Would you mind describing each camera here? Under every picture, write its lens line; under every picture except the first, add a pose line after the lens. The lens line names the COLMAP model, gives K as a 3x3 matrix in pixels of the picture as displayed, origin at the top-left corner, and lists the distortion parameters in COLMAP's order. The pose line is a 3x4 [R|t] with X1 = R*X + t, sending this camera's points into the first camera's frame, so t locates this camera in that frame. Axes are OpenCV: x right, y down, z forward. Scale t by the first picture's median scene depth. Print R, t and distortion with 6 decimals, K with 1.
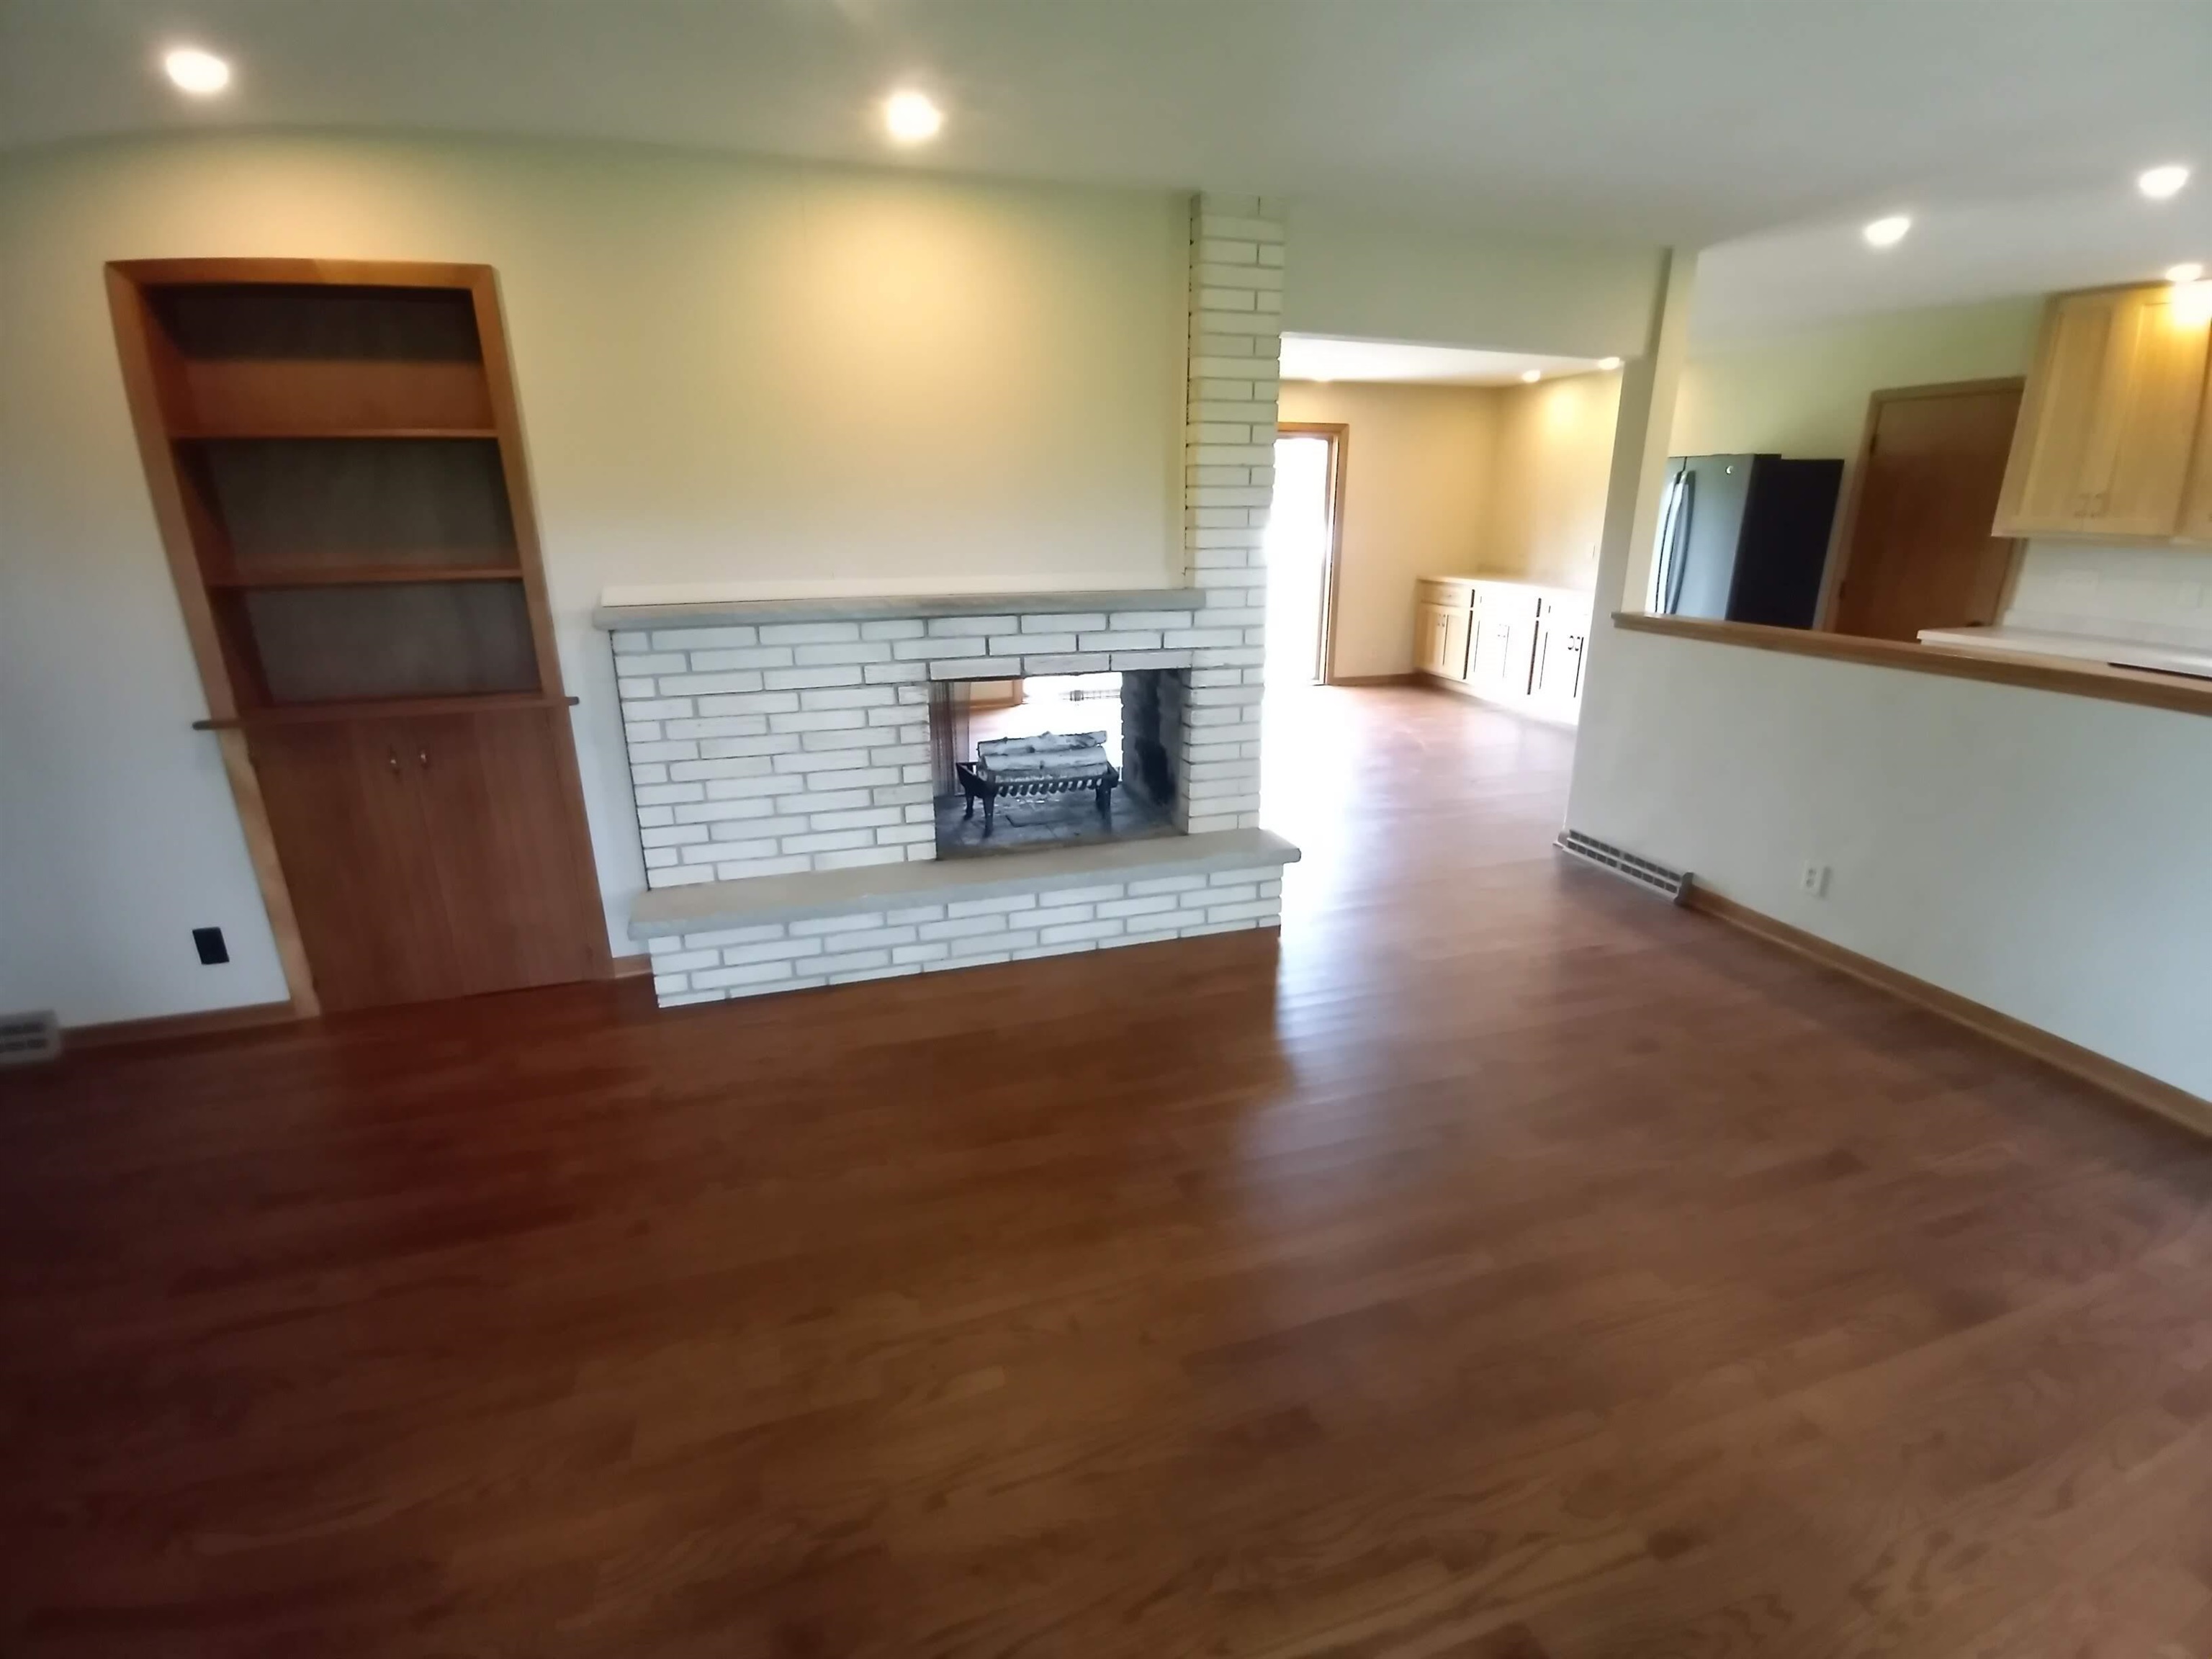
lens RADIAL K [[1003.7, 0, 1111.5], [0, 1003.7, 831.1], [0, 0, 1]] dist [-0.014150, -0.002248]
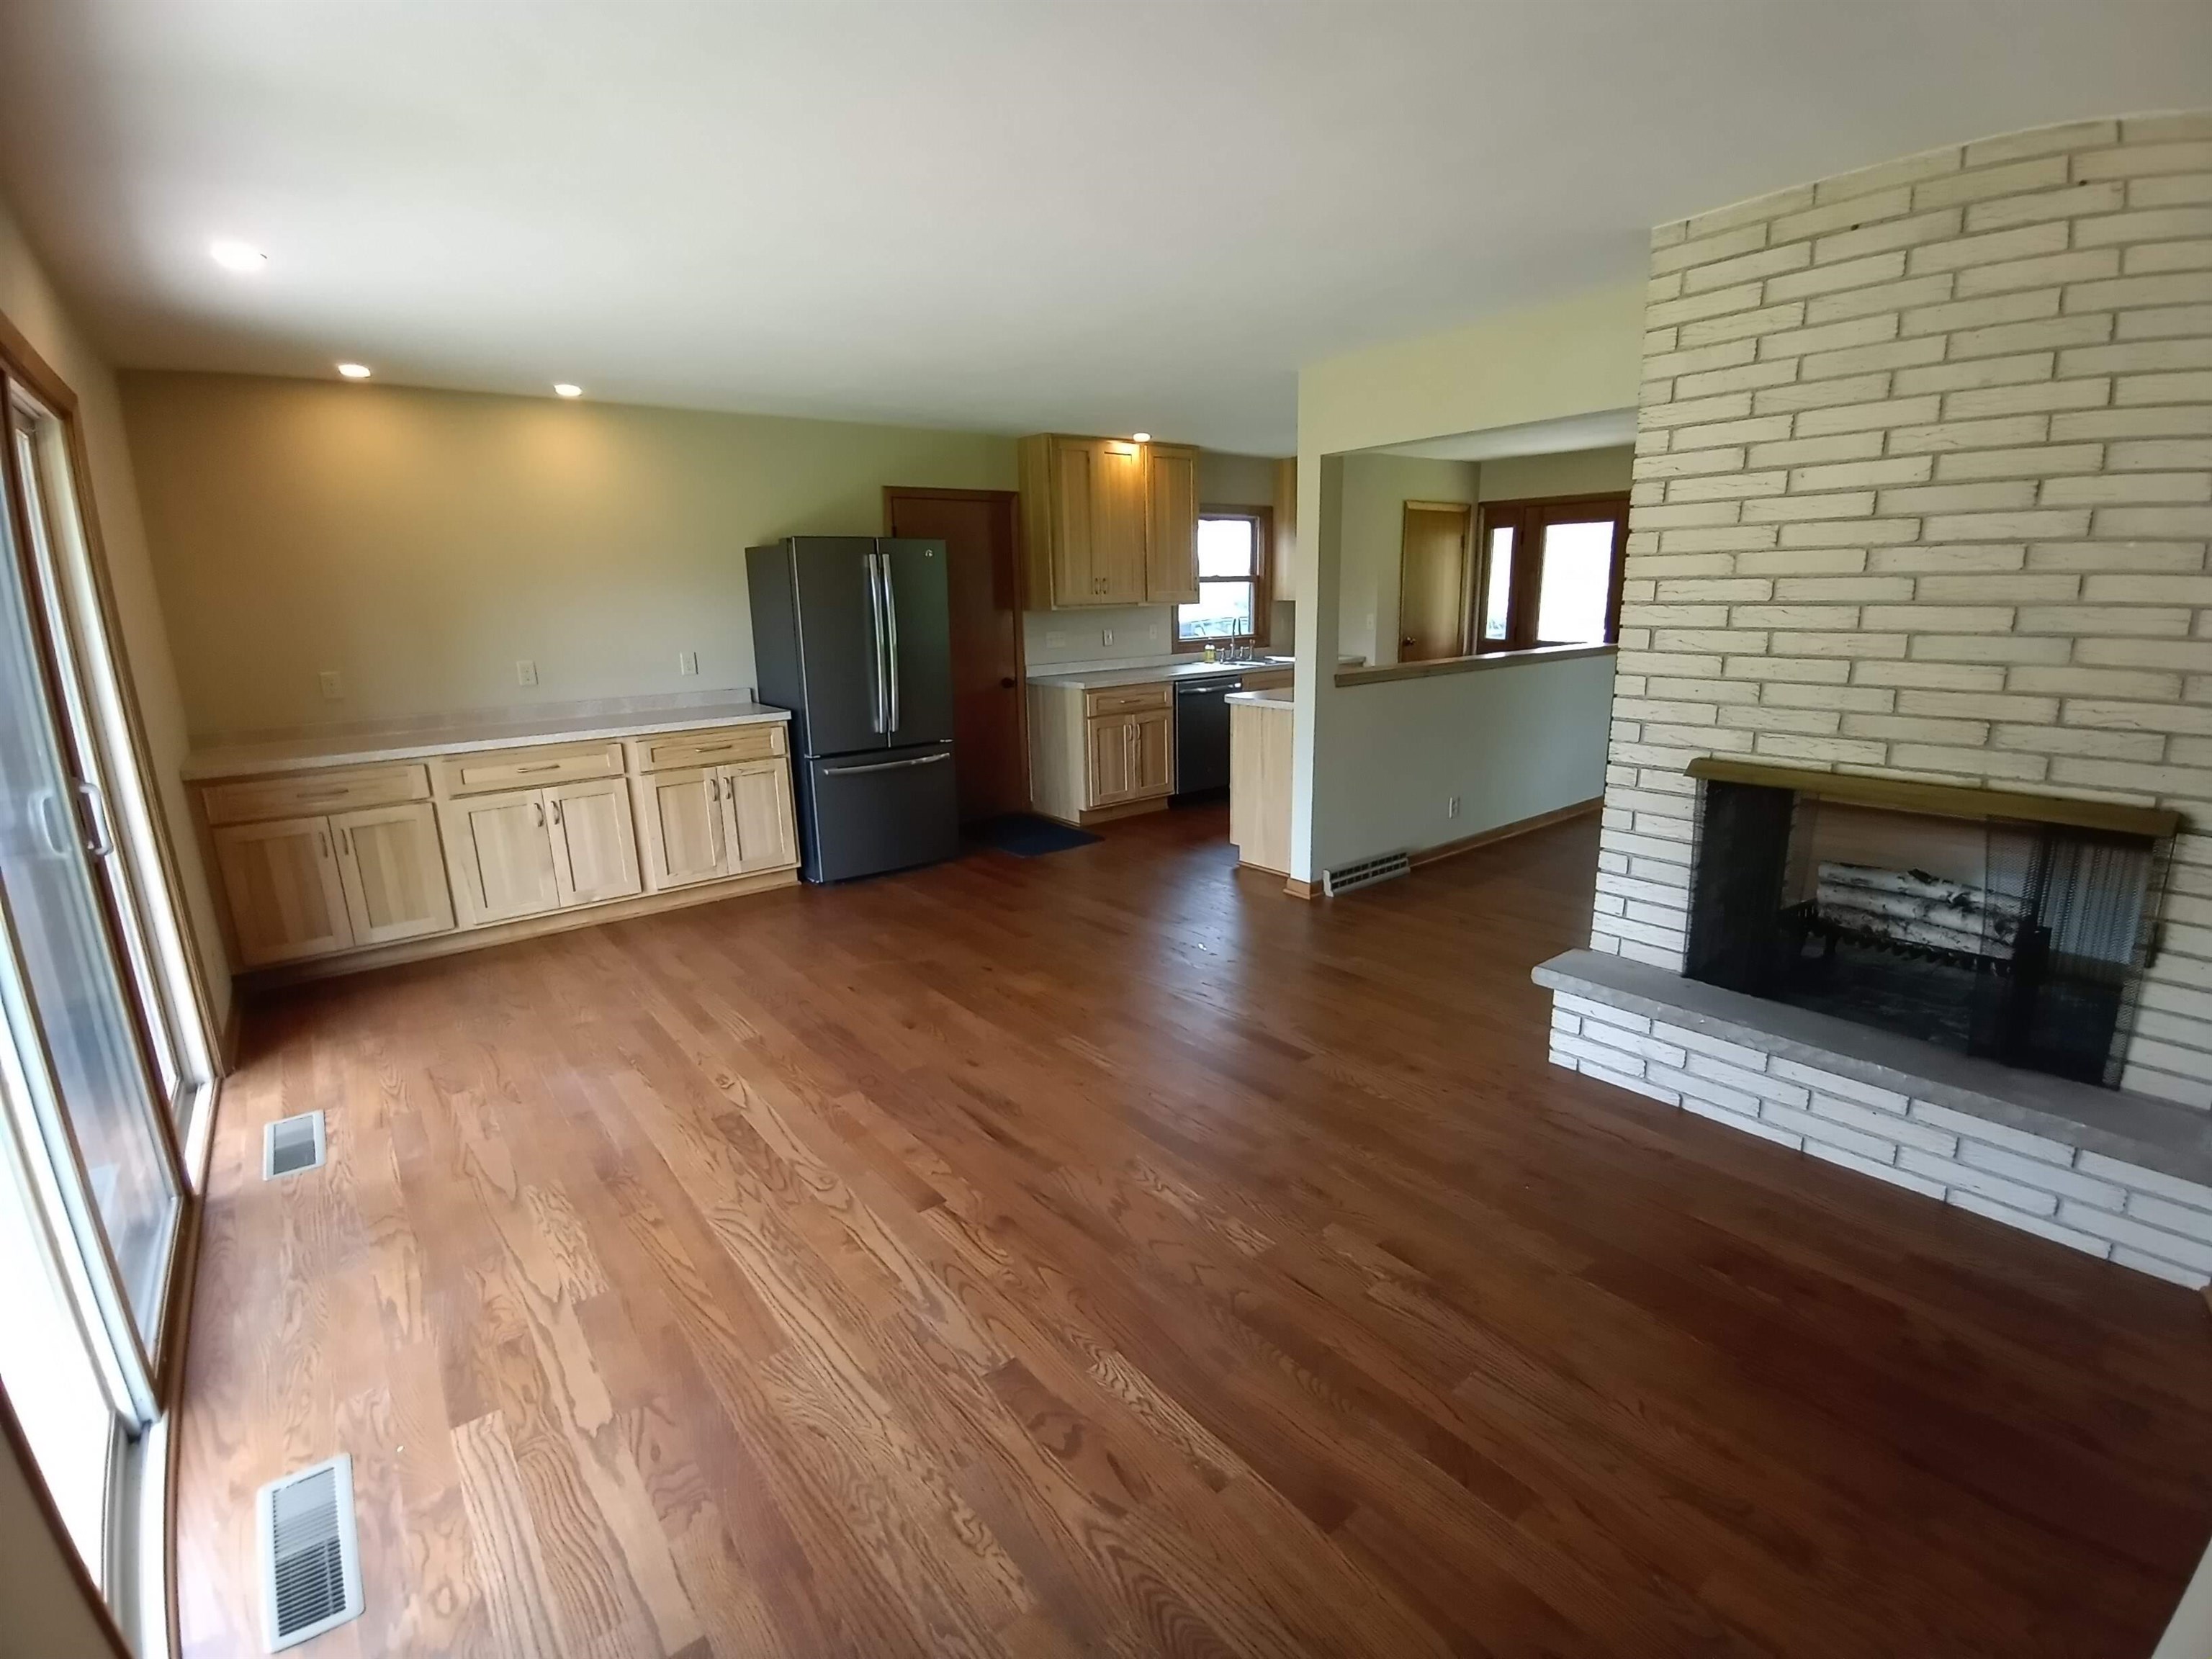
lens RADIAL K [[1003.7, 0, 1109.8], [0, 1003.7, 826.6], [0, 0, 1]] dist [-0.014150, -0.002248]
pose [[-0.357104, -0.205993, 0.911067, -0.592866], [0.312068, 0.893021, 0.324232, -0.642420], [-0.880392, 0.400100, -0.254617, 1.981342]]
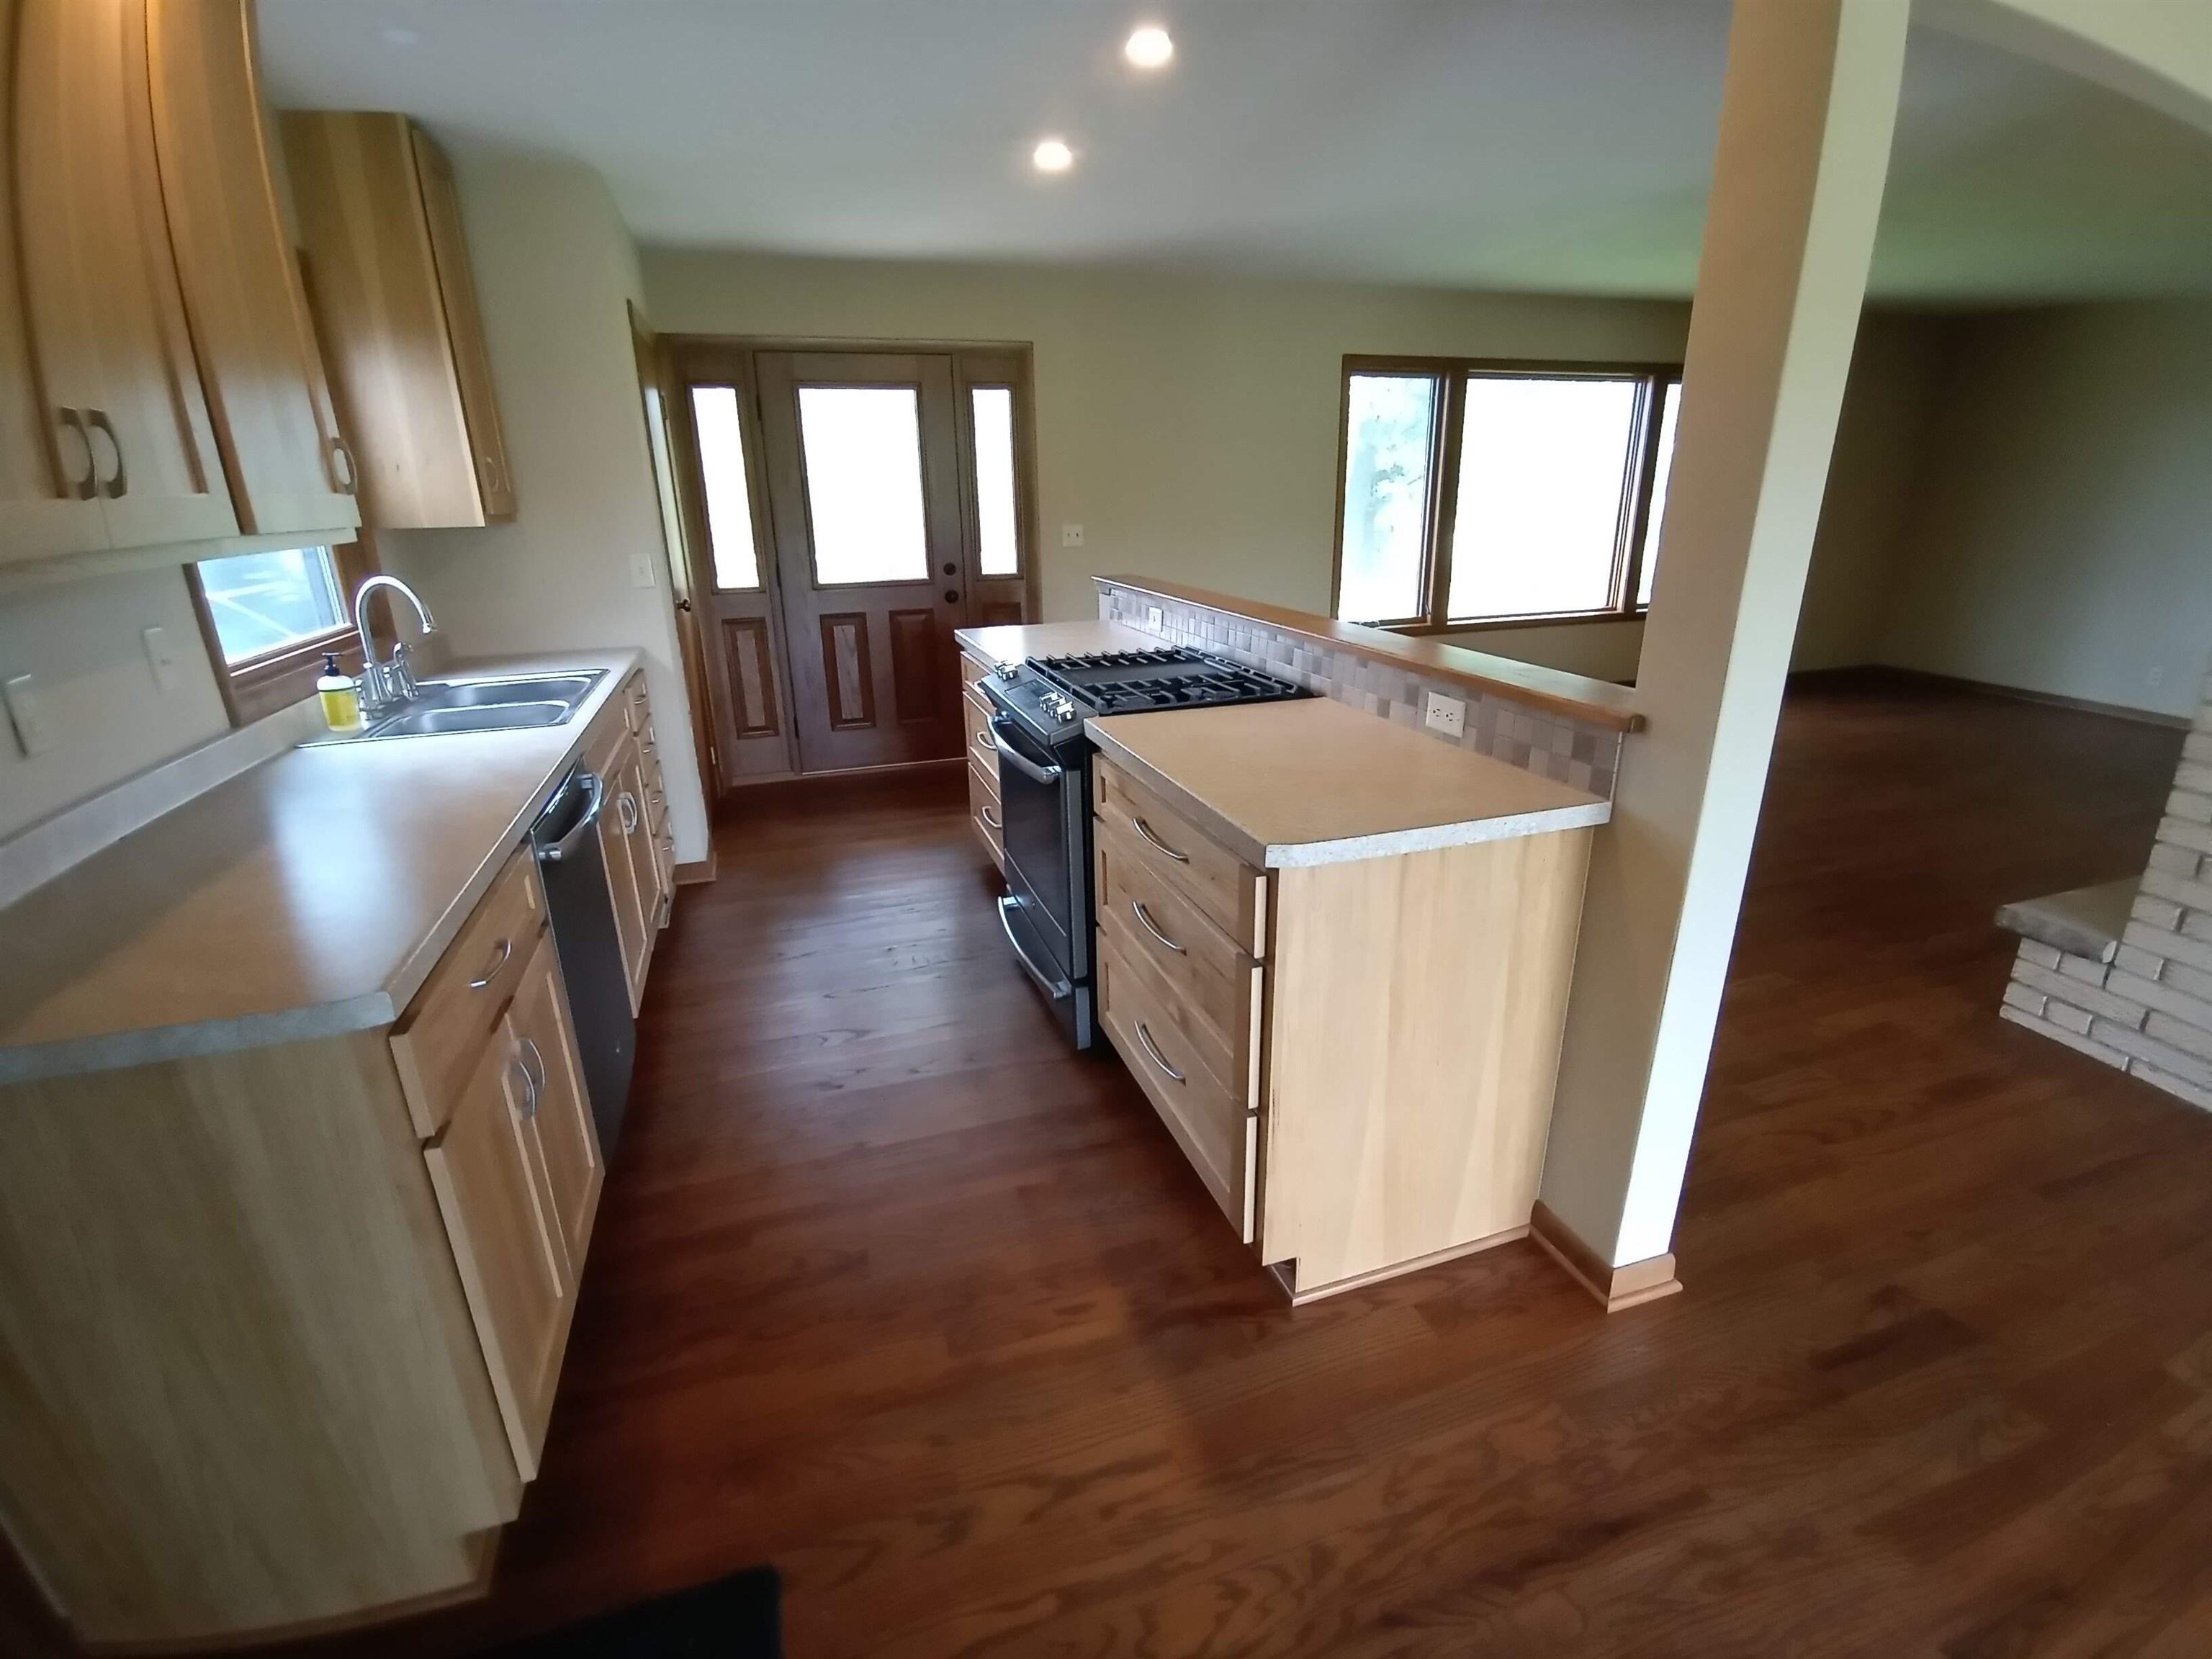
lens RADIAL K [[1003.7, 0, 1113.3], [0, 1003.7, 834.8], [0, 0, 1]] dist [-0.014150, -0.002248]
pose [[-0.999731, 0.023117, -0.002044, 0.926614], [0.017162, 0.795715, 0.605428, -0.529428], [0.015622, 0.605230, -0.795898, 1.679700]]
